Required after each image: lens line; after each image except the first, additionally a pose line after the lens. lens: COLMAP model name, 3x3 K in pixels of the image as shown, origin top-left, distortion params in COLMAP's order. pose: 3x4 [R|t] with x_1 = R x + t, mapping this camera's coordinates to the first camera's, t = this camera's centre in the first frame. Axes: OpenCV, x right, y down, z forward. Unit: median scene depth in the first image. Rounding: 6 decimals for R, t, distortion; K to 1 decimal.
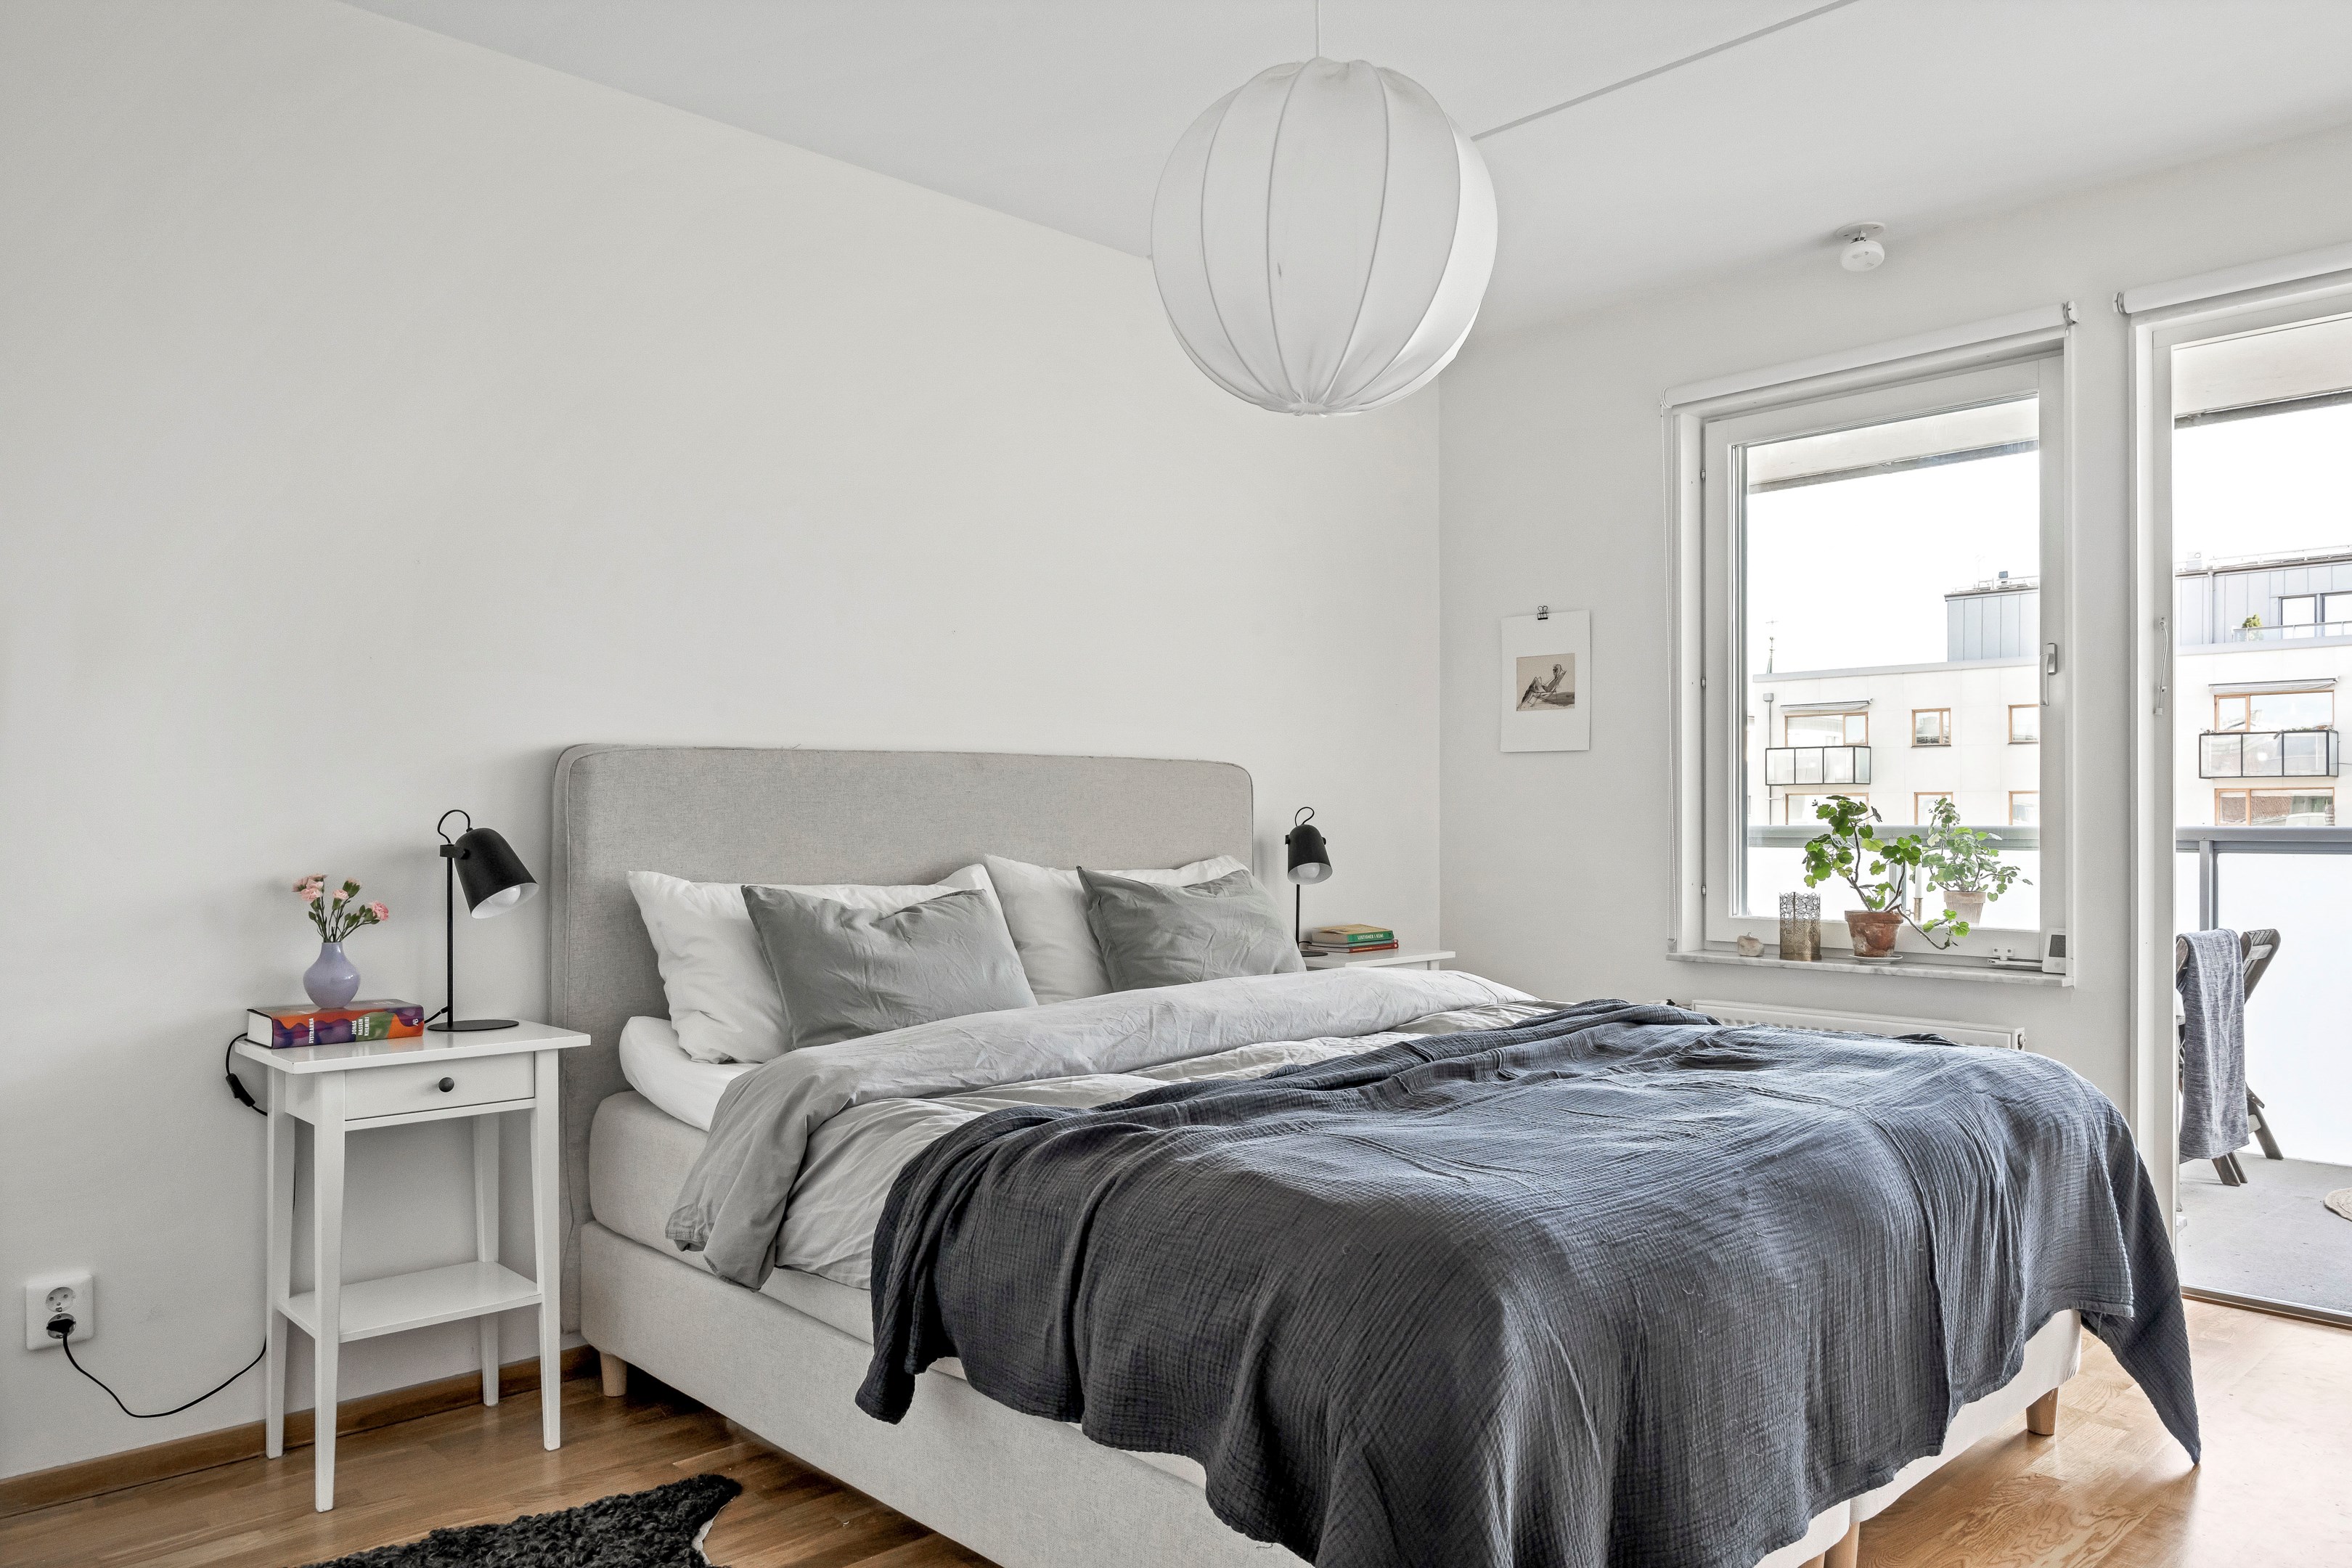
lens RADIAL K [[1639.1, 0, 1178.8], [0, 1639.1, 790.0], [0, 0, 1]] dist [-0.004899, -0.003211]
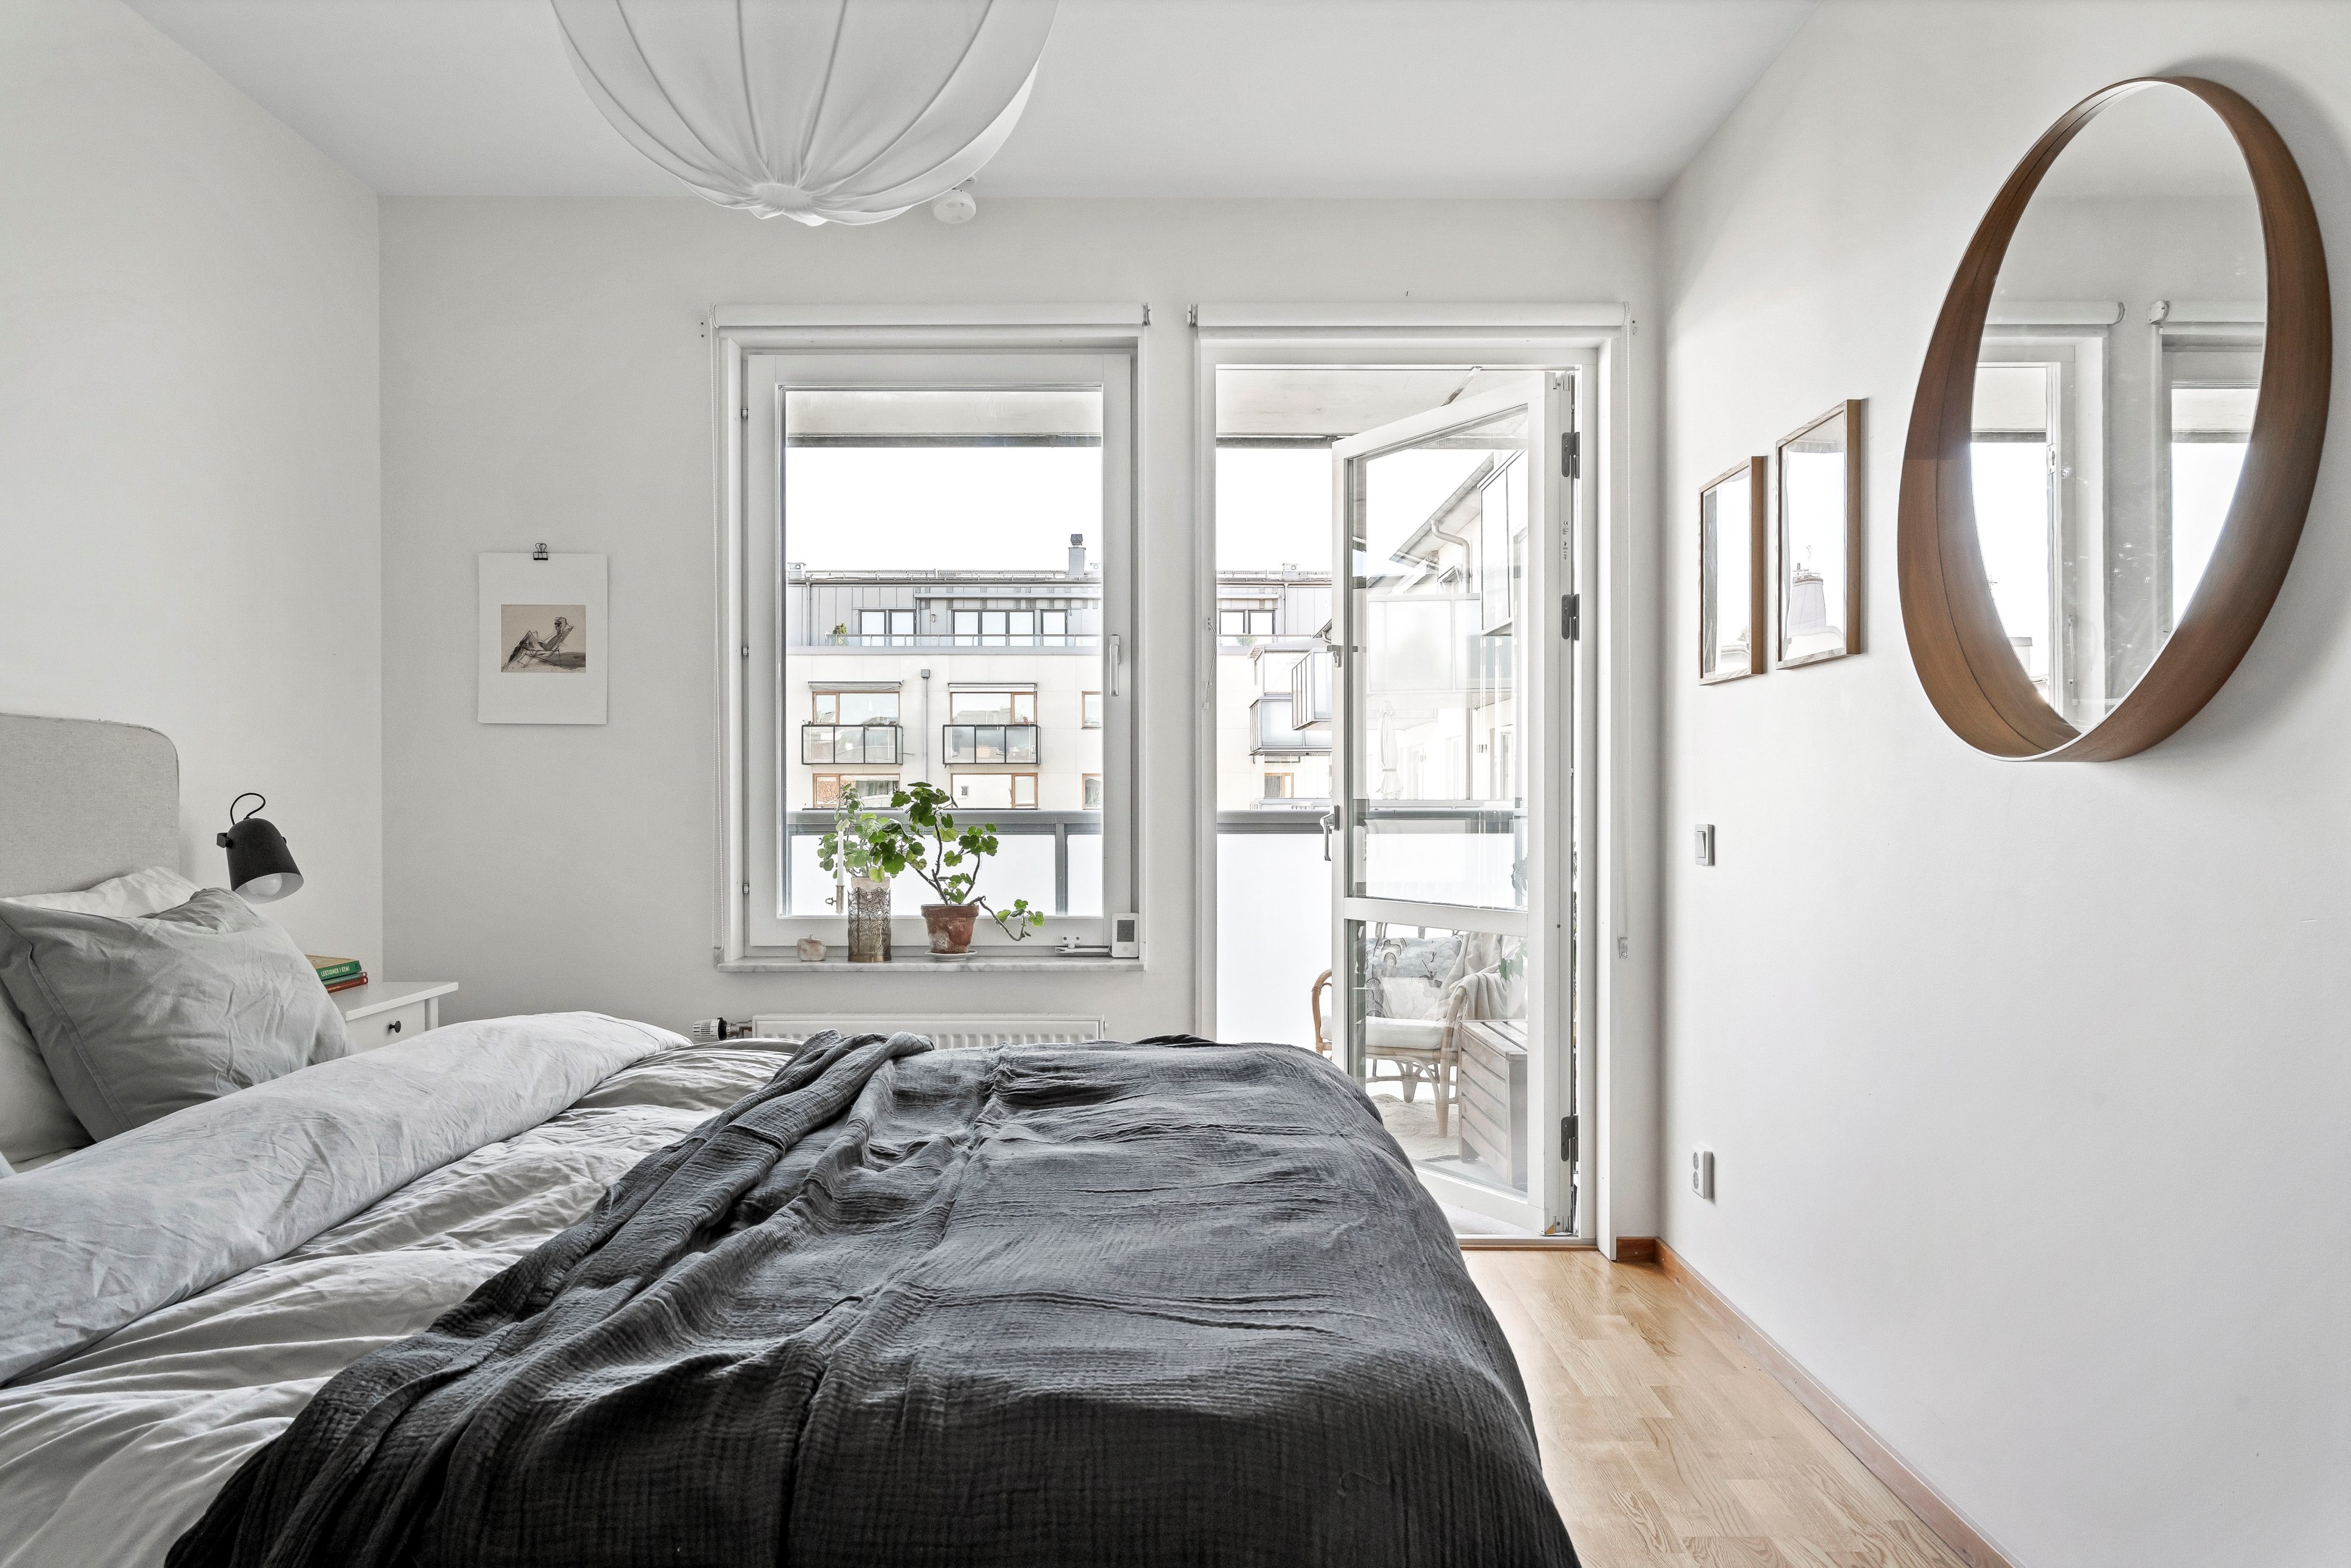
lens RADIAL K [[1638.2, 0, 1174.3], [0, 1638.2, 789.2], [0, 0, 1]] dist [-0.004899, -0.003211]
pose [[0.682515, 0.003241, 0.730864, -0.175921], [-0.011539, 0.999913, 0.006342, -0.000161], [-0.730780, -0.012762, 0.682494, 0.256644]]
